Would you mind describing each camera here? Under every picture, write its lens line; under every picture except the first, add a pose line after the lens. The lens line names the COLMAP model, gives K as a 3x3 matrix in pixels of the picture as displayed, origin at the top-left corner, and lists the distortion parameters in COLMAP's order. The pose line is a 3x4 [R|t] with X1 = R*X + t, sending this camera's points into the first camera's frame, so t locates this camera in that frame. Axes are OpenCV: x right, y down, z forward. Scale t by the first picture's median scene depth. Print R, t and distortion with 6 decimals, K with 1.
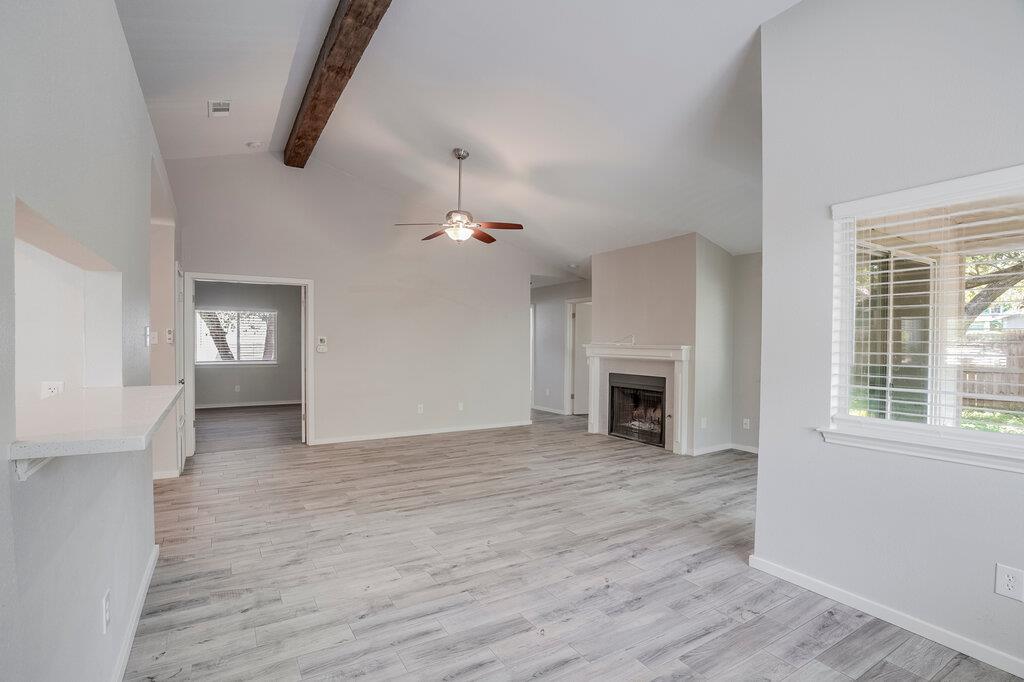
lens RADIAL K [[466.4, 0, 512.0], [0, 466.4, 341.0], [0, 0, 1]] dist [-0.057484, 0.022831]
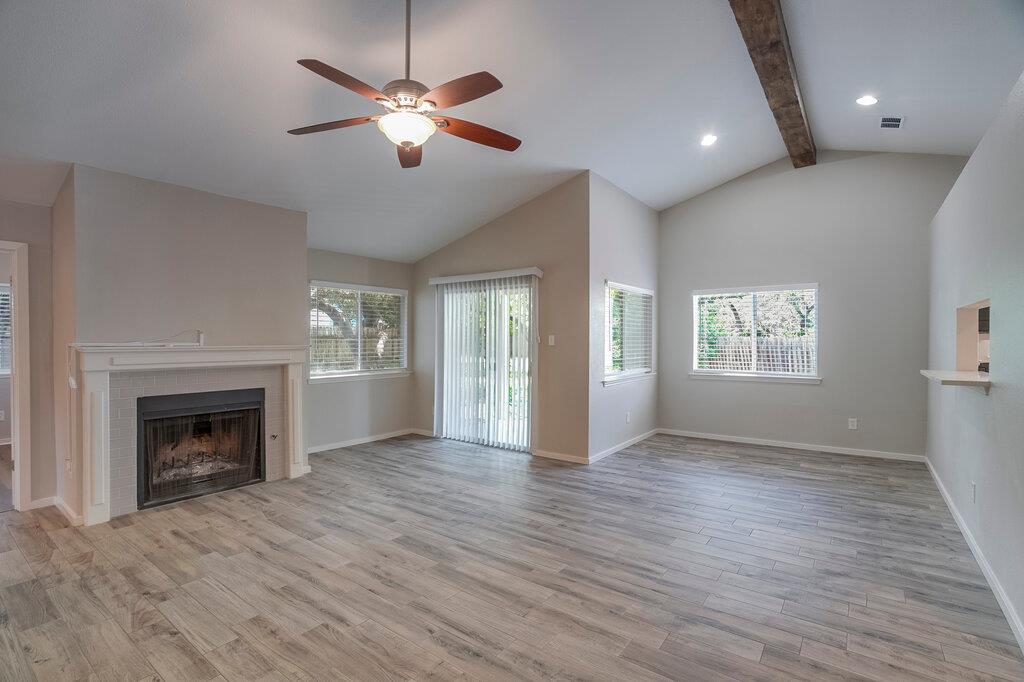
lens RADIAL K [[466.4, 0, 512.0], [0, 466.4, 341.0], [0, 0, 1]] dist [-0.057484, 0.022831]
pose [[-0.335166, -0.012302, 0.942079, -0.692000], [-0.006606, 0.999921, 0.010707, -0.012181], [-0.942136, -0.002635, -0.335221, 1.181889]]
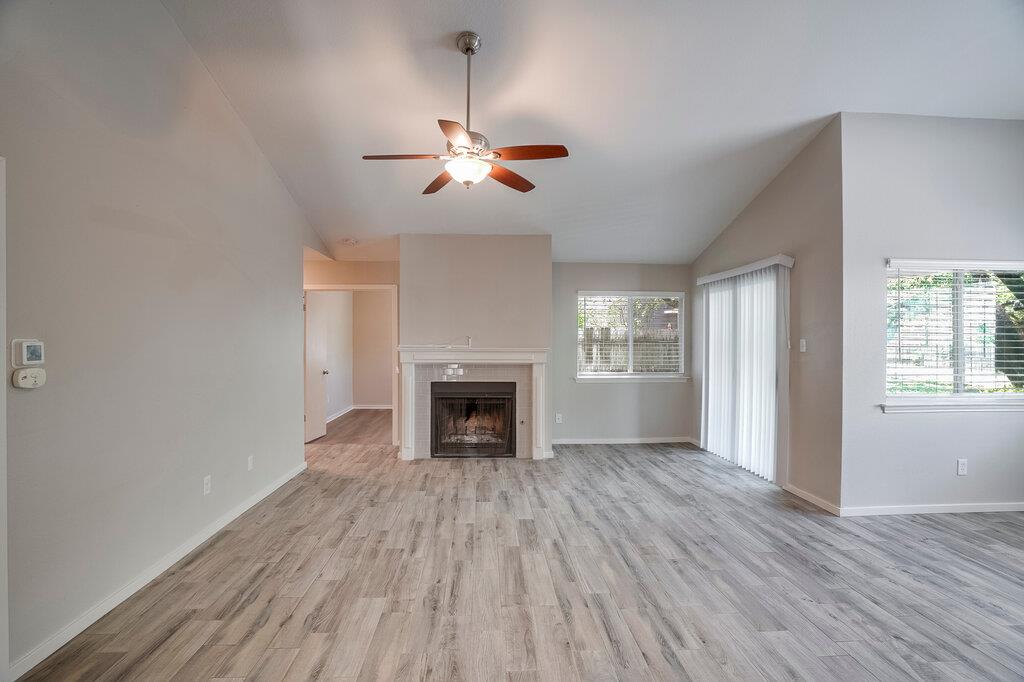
lens RADIAL K [[471.7, 0, 510.0], [0, 471.7, 344.7], [0, 0, 1]] dist [-0.058800, 0.021999]
pose [[0.499245, -0.011587, 0.866384, -0.684495], [-0.001779, 0.999895, 0.014398, -0.015678], [-0.866459, -0.008729, 0.499171, 0.723140]]
